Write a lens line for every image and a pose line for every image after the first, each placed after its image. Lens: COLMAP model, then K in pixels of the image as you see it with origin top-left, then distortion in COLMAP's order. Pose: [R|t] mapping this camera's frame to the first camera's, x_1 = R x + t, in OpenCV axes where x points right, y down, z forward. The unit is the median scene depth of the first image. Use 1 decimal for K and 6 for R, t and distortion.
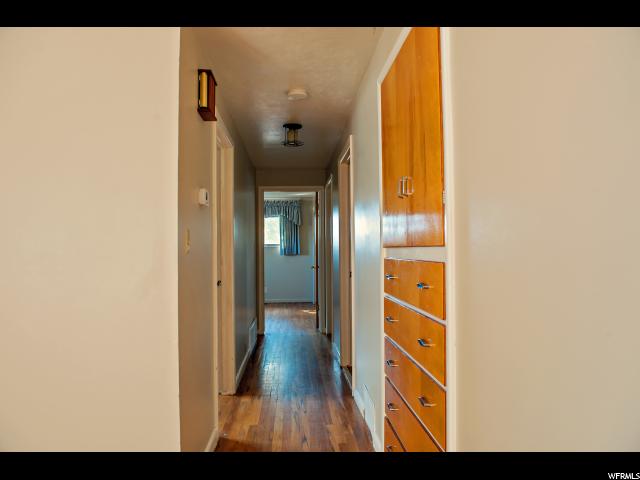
lens RADIAL K [[439.3, 0, 320.0], [0, 439.3, 240.0], [0, 0, 1]] dist [-0.044660, -0.000229]
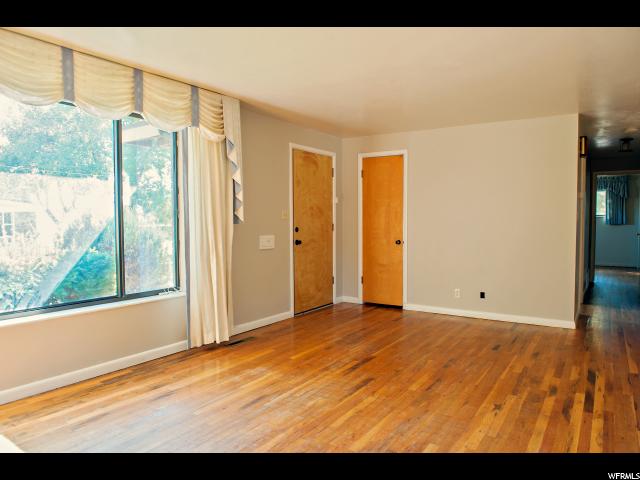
lens RADIAL K [[450.1, 0, 320.0], [0, 450.1, 240.0], [0, 0, 1]] dist [-0.049268, -0.000866]
pose [[0.799693, 0.032822, -0.599511, 0.007285], [0.008163, 0.997818, 0.065518, -0.010813], [0.600353, -0.057288, 0.797680, -0.571489]]
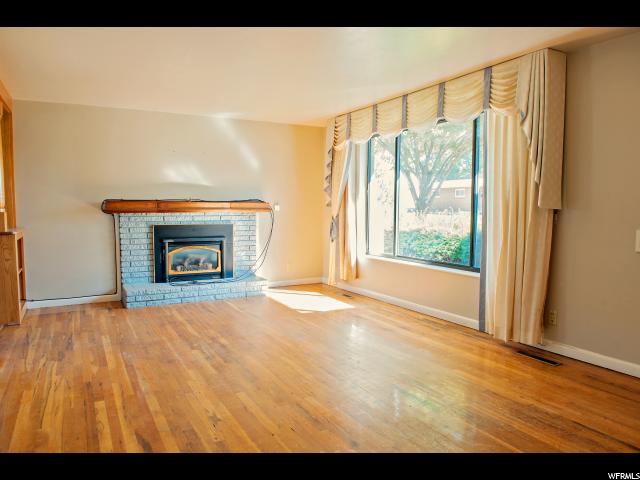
lens RADIAL K [[450.1, 0, 320.0], [0, 450.1, 240.0], [0, 0, 1]] dist [-0.049268, -0.000866]
pose [[-0.905132, 0.039499, -0.423291, -0.037037], [0.015565, 0.998086, 0.059853, 0.010052], [0.424845, 0.047586, -0.904015, 0.282354]]
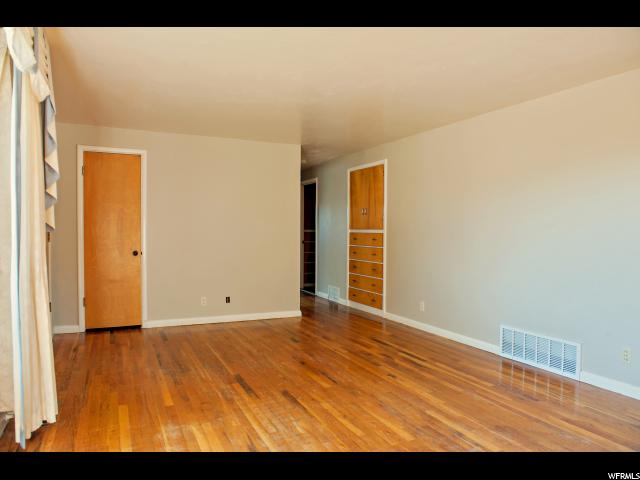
lens RADIAL K [[439.3, 0, 320.0], [0, 439.3, 240.0], [0, 0, 1]] dist [-0.044660, -0.000229]
pose [[0.926894, 0.005293, 0.375285, -0.417026], [-0.021896, 0.998960, 0.039991, -0.007627], [-0.374683, -0.045284, 0.926046, -0.596716]]
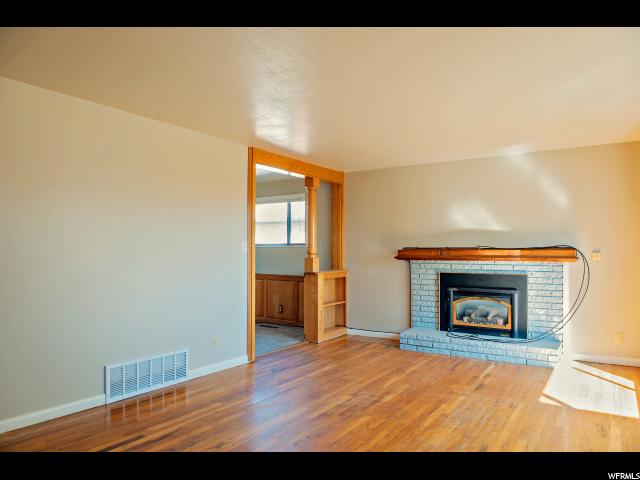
lens RADIAL K [[439.3, 0, 320.0], [0, 439.3, 240.0], [0, 0, 1]] dist [-0.044660, -0.000229]
pose [[-0.790749, 0.025409, 0.611613, -0.462571], [-0.005424, 0.998808, -0.048507, 0.007540], [-0.612117, -0.041674, -0.789668, 0.181116]]
